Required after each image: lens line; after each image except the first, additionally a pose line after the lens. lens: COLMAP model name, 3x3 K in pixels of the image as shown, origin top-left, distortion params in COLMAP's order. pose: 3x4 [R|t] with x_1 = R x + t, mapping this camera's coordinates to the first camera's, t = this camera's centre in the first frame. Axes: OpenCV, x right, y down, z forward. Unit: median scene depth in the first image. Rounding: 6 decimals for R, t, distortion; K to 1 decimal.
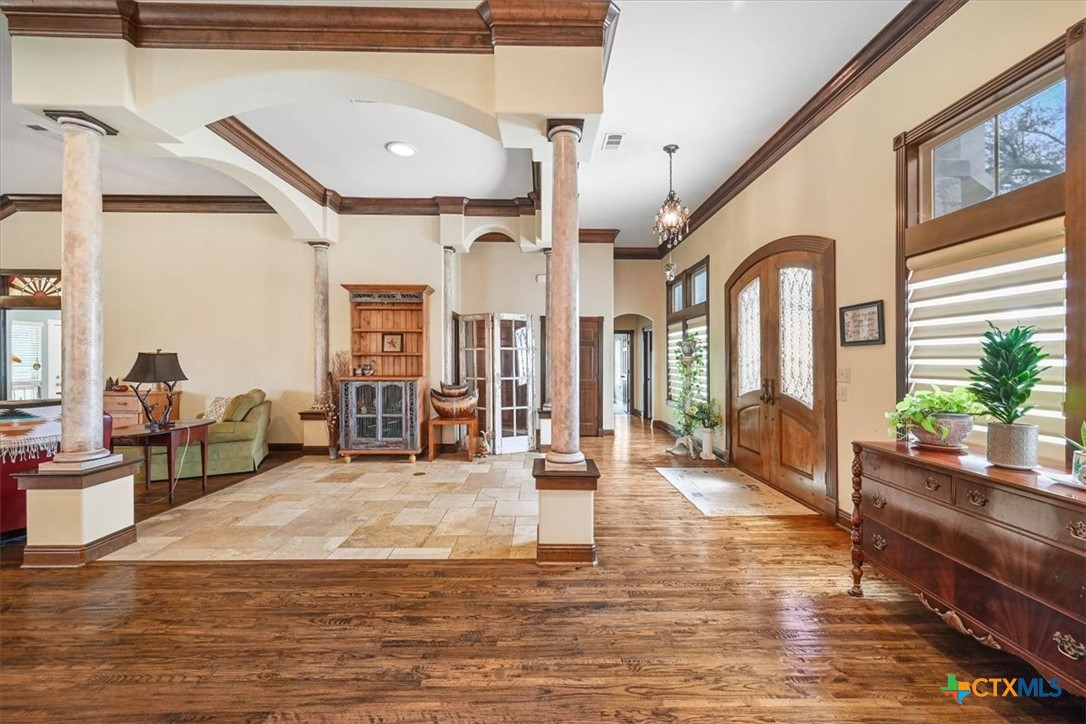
lens RADIAL K [[434.4, 0, 543.0], [0, 434.4, 362.0], [0, 0, 1]] dist [-0.000227, 0.000048]
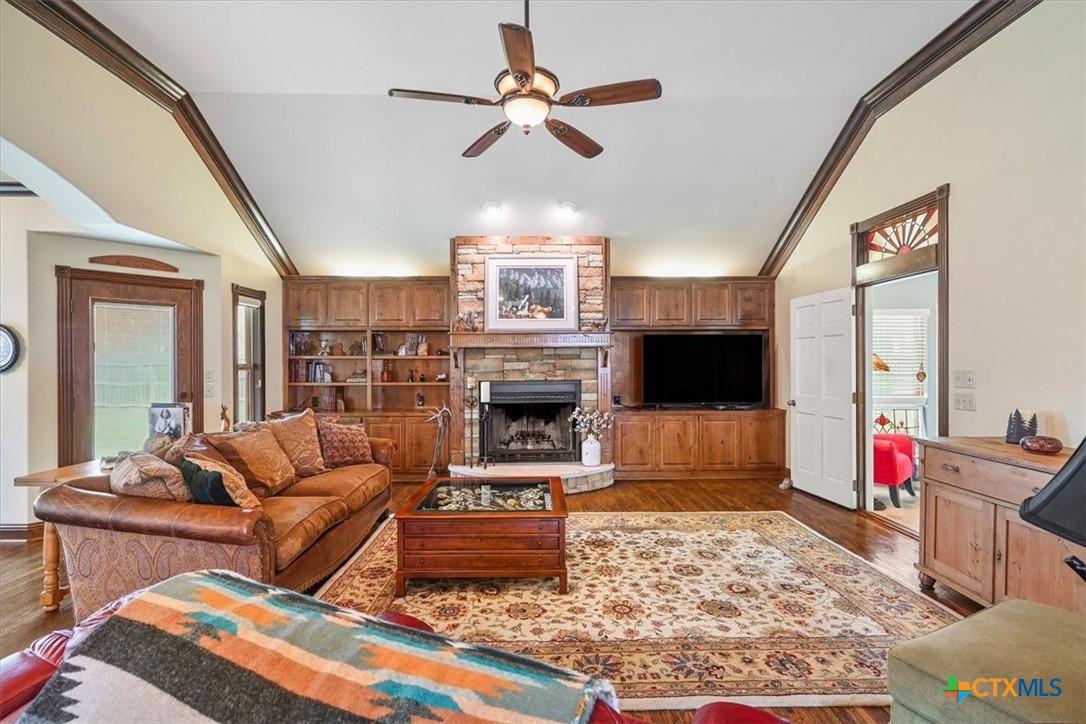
lens RADIAL K [[511.2, 0, 547.5], [0, 511.2, 365.6], [0, 0, 1]] dist [-0.003549, -0.000533]
pose [[0.007024, 0.000400, -0.999975, -0.523988], [0.000611, 1.000000, 0.000405, -0.007742], [0.999975, -0.000614, 0.007024, 0.558534]]
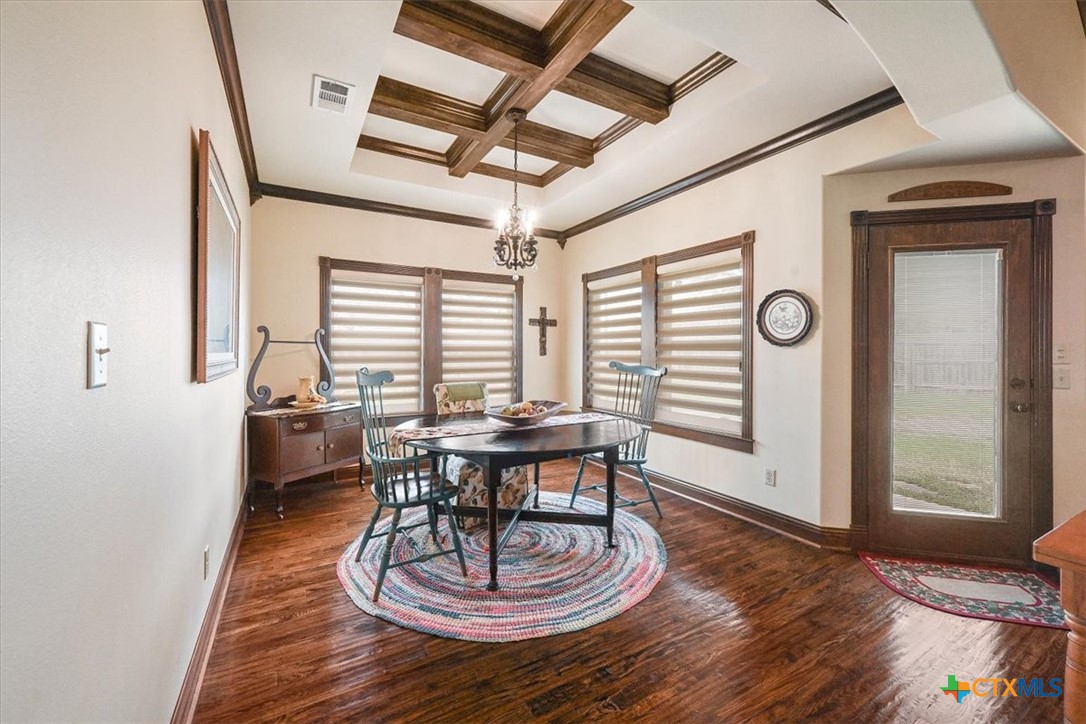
lens RADIAL K [[434.4, 0, 543.0], [0, 434.4, 362.0], [0, 0, 1]] dist [-0.000227, 0.000048]
pose [[-0.869734, 0.004980, -0.493496, -0.693330], [-0.010170, 0.999556, 0.028011, 0.009915], [0.493417, 0.029381, -0.869297, 0.142907]]
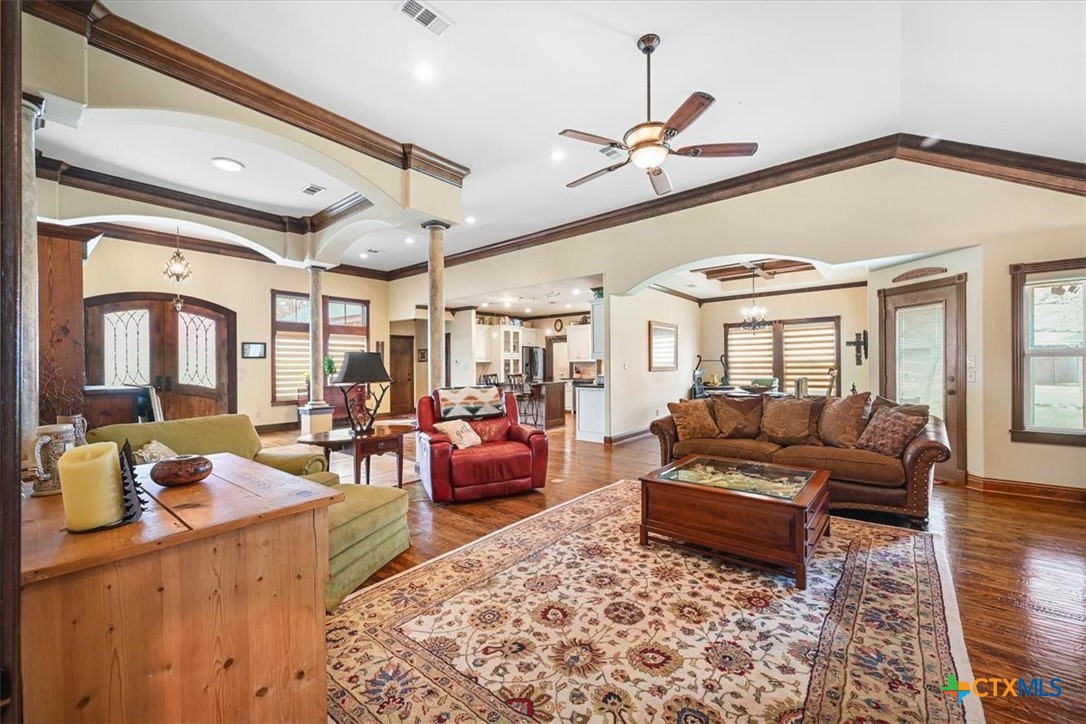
lens RADIAL K [[432.4, 0, 547.5], [0, 432.4, 366.0], [0, 0, 1]] dist [0.000445, 0.000406]
pose [[-0.765854, 0.002309, 0.643011, -1.269227], [0.010698, 0.999901, 0.009151, 0.001617], [-0.642926, 0.013887, -0.765803, 1.037374]]
